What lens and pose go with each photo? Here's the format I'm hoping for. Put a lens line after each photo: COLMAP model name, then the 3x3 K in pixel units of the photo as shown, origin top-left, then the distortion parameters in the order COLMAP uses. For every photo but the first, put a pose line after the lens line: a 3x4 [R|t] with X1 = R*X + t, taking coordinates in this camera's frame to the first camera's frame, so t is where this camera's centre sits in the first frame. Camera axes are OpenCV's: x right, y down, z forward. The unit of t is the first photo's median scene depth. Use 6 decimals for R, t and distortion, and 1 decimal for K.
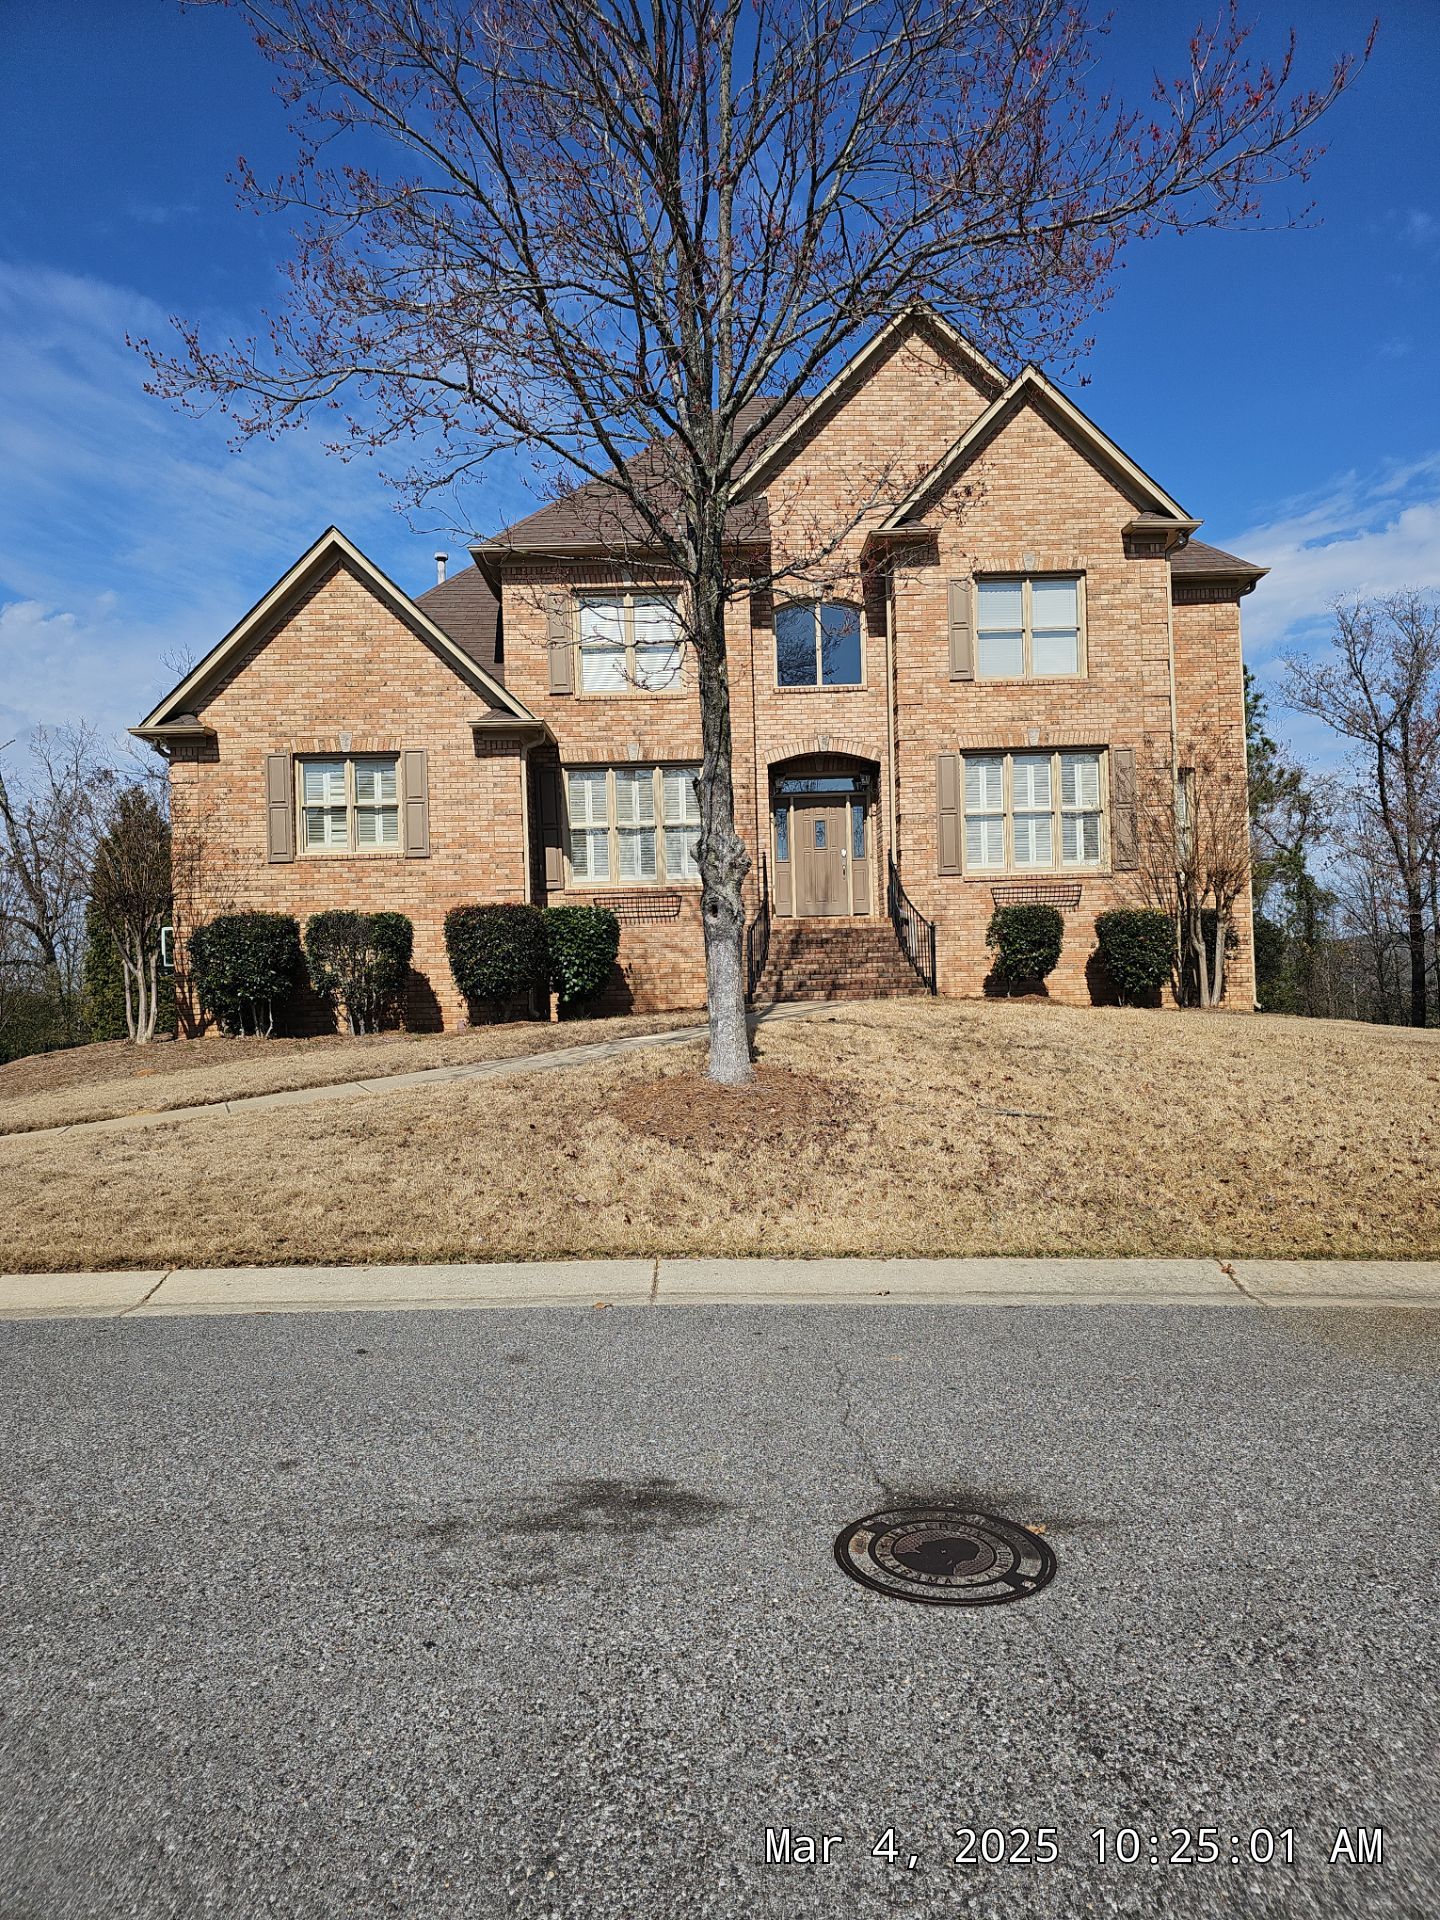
lens RADIAL K [[1267.5, 0, 720.0], [0, 1267.5, 960.0], [0, 0, 1]] dist [0.051191, -0.001265]
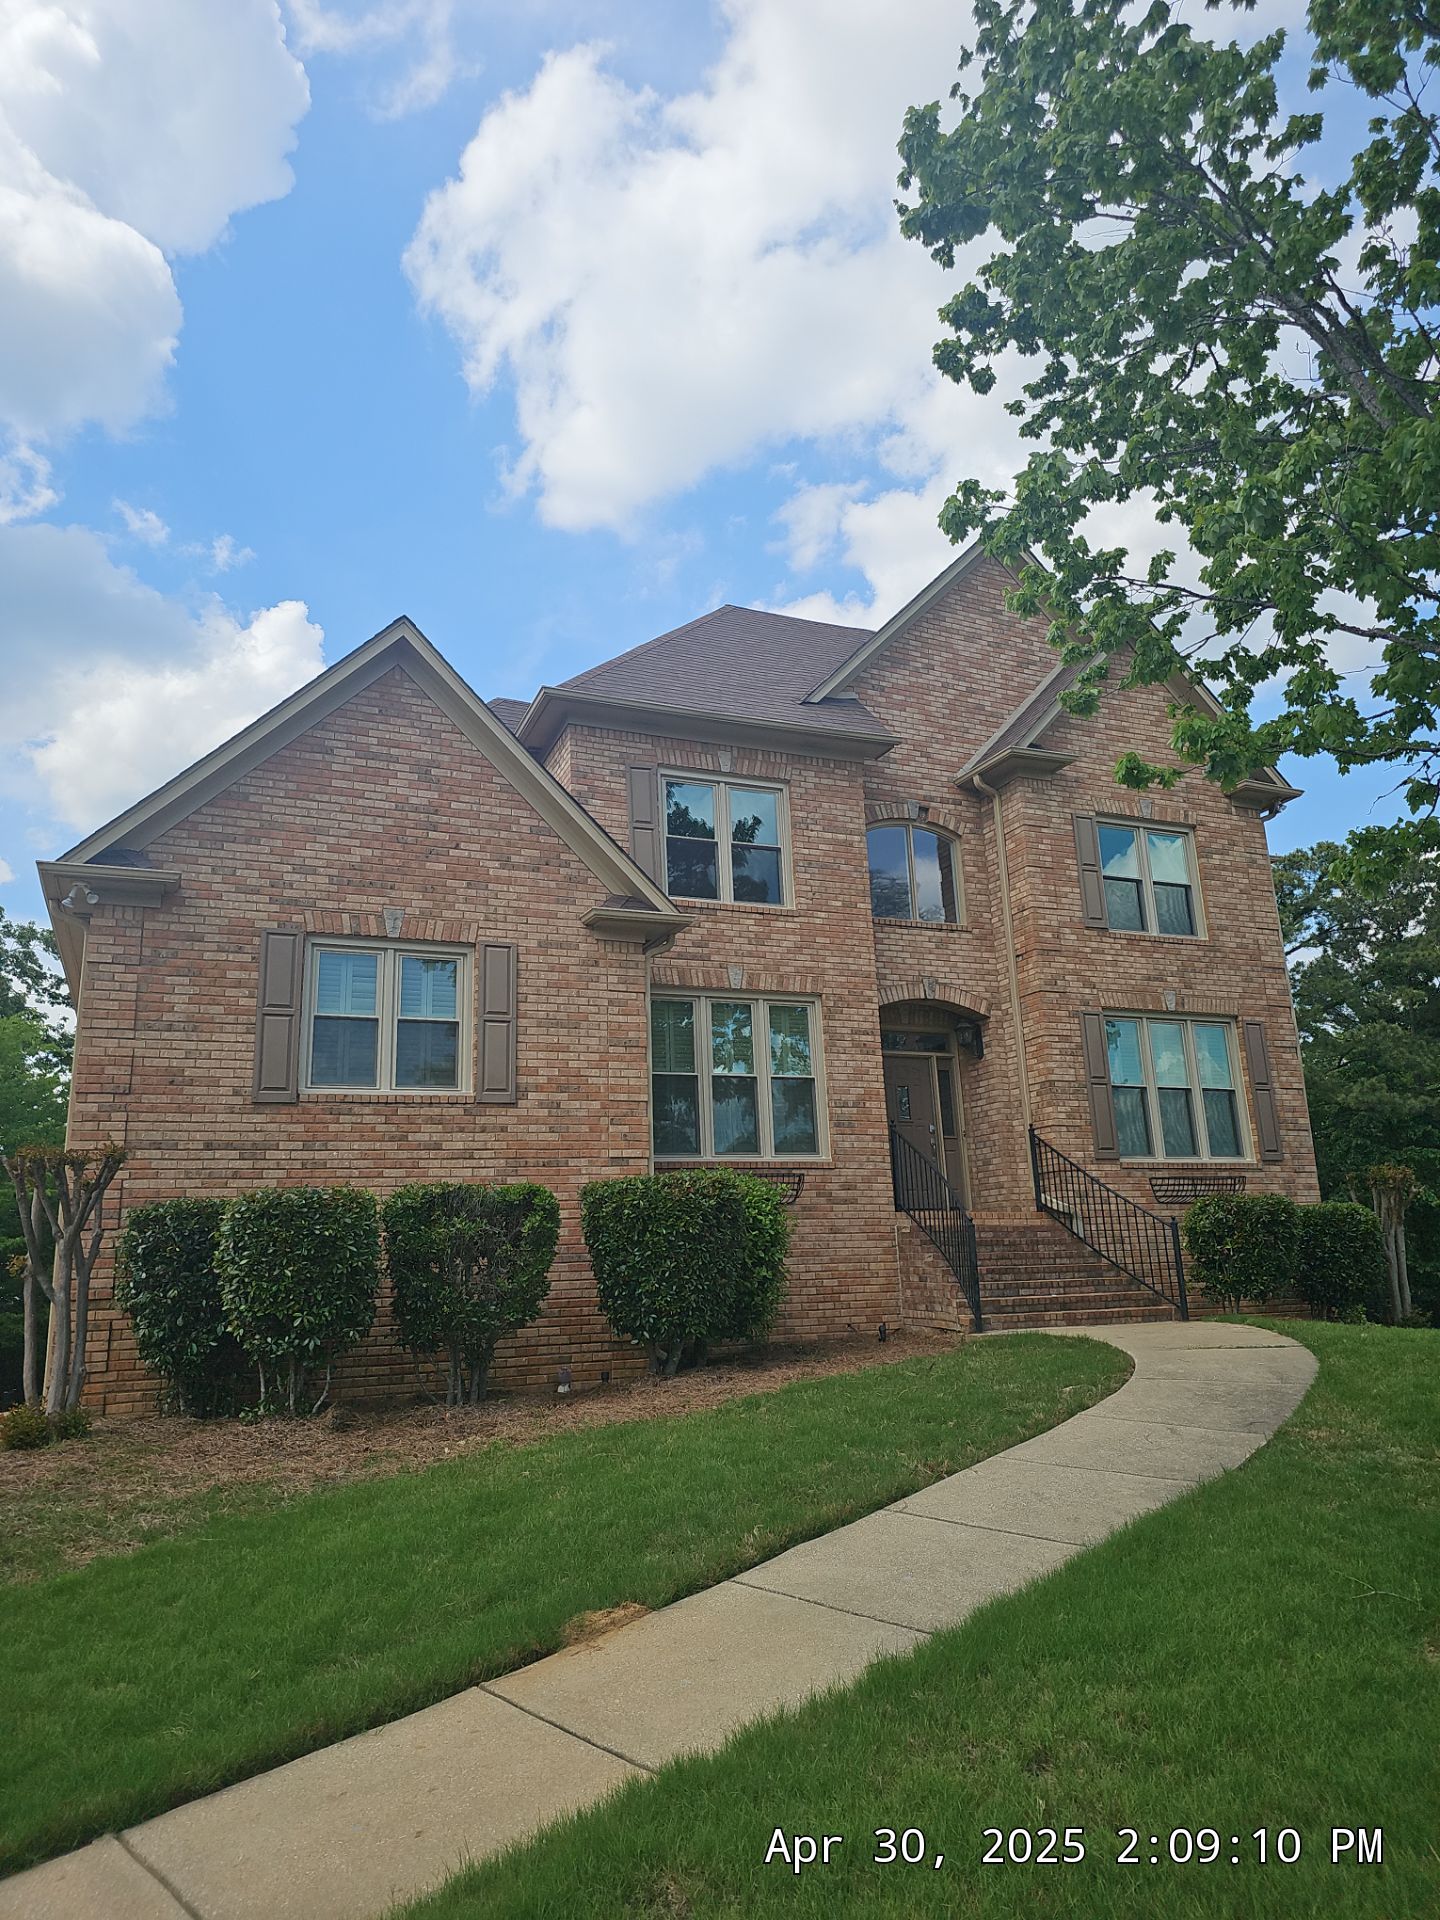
lens RADIAL K [[1261.6, 0, 715.4], [0, 1261.6, 950.7], [0, 0, 1]] dist [0.137373, -0.261267]
pose [[0.925436, 0.090902, 0.367838, -0.356984], [0.001508, 0.969904, -0.243483, 0.001487], [-0.378901, 0.225883, 0.897447, 0.336527]]
